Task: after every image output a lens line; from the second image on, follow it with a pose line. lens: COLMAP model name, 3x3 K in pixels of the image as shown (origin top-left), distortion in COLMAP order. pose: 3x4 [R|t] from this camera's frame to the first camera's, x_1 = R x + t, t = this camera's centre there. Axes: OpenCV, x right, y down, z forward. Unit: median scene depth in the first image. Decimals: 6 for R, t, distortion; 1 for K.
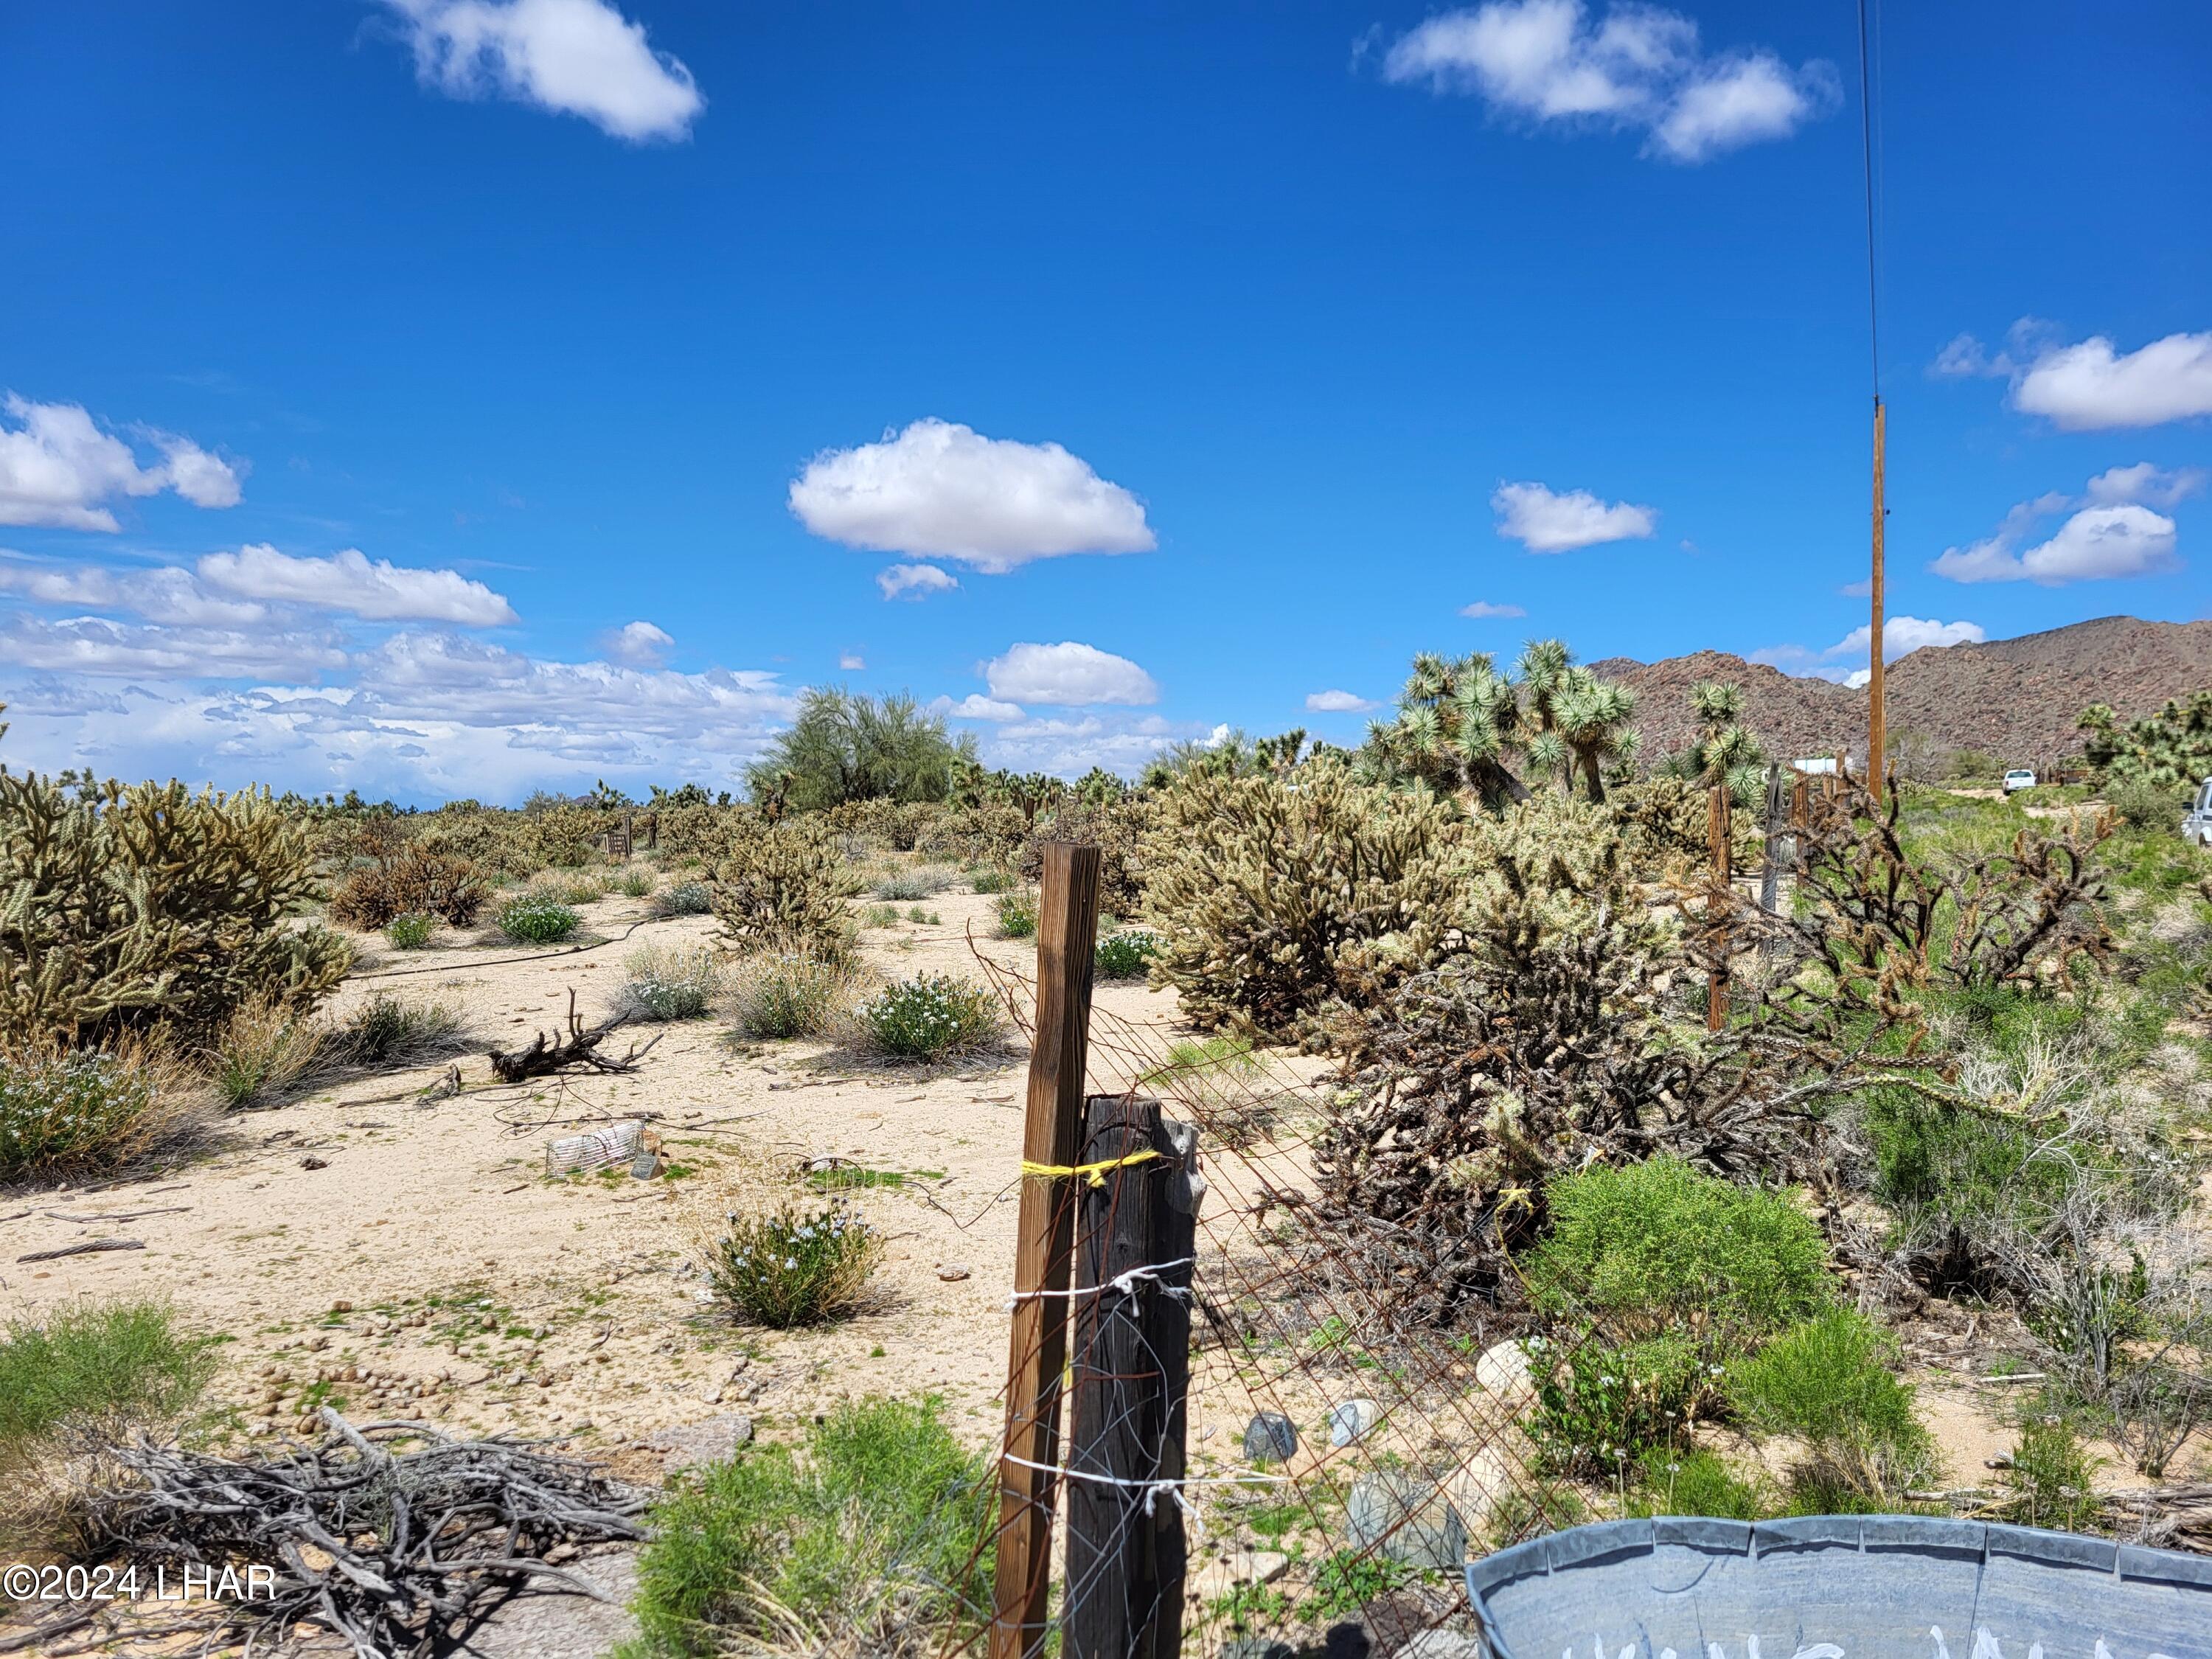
lens RADIAL K [[1667.9, 0, 1095.5], [0, 1667.9, 832.2], [0, 0, 1]] dist [0.062155, -0.044919]
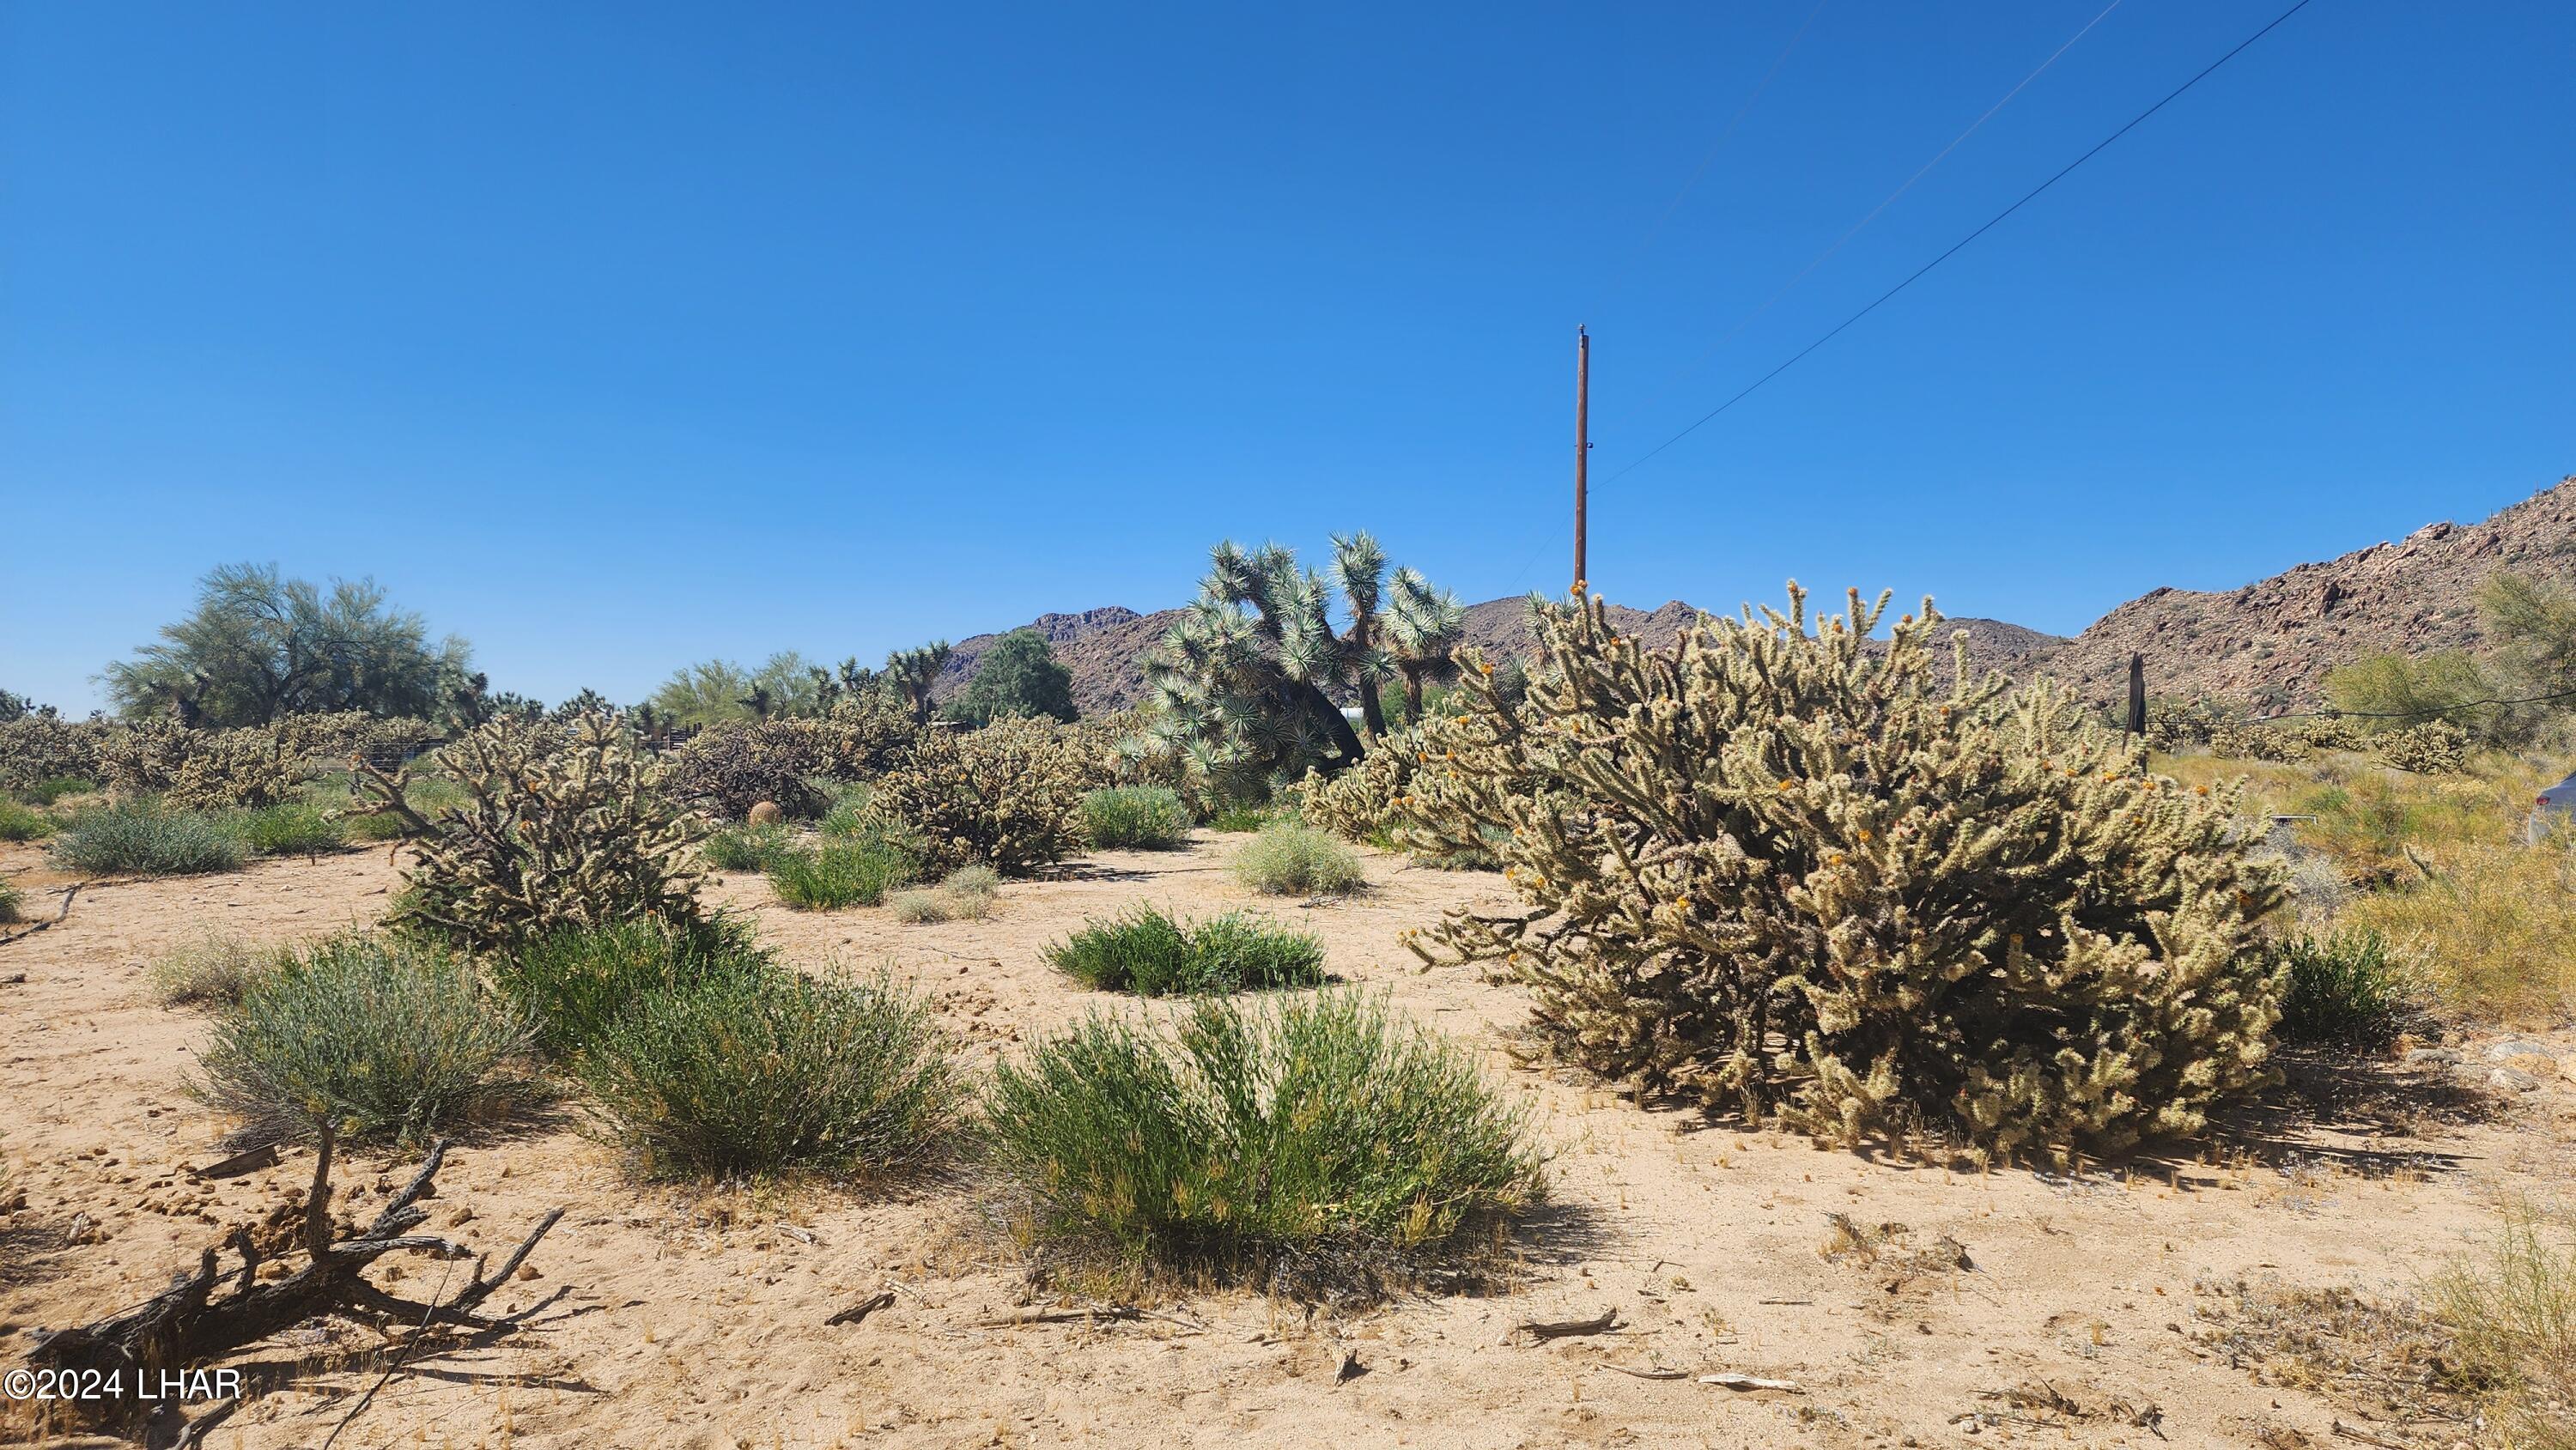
lens RADIAL K [[1713.6, 0, 1292.9], [0, 1713.6, 744.0], [0, 0, 1]] dist [0.050389, -0.044104]
pose [[0.914884, 0.023733, 0.403018, -0.298651], [-0.015939, 0.999616, -0.022683, 0.027295], [-0.403401, 0.014329, 0.914911, 0.654780]]
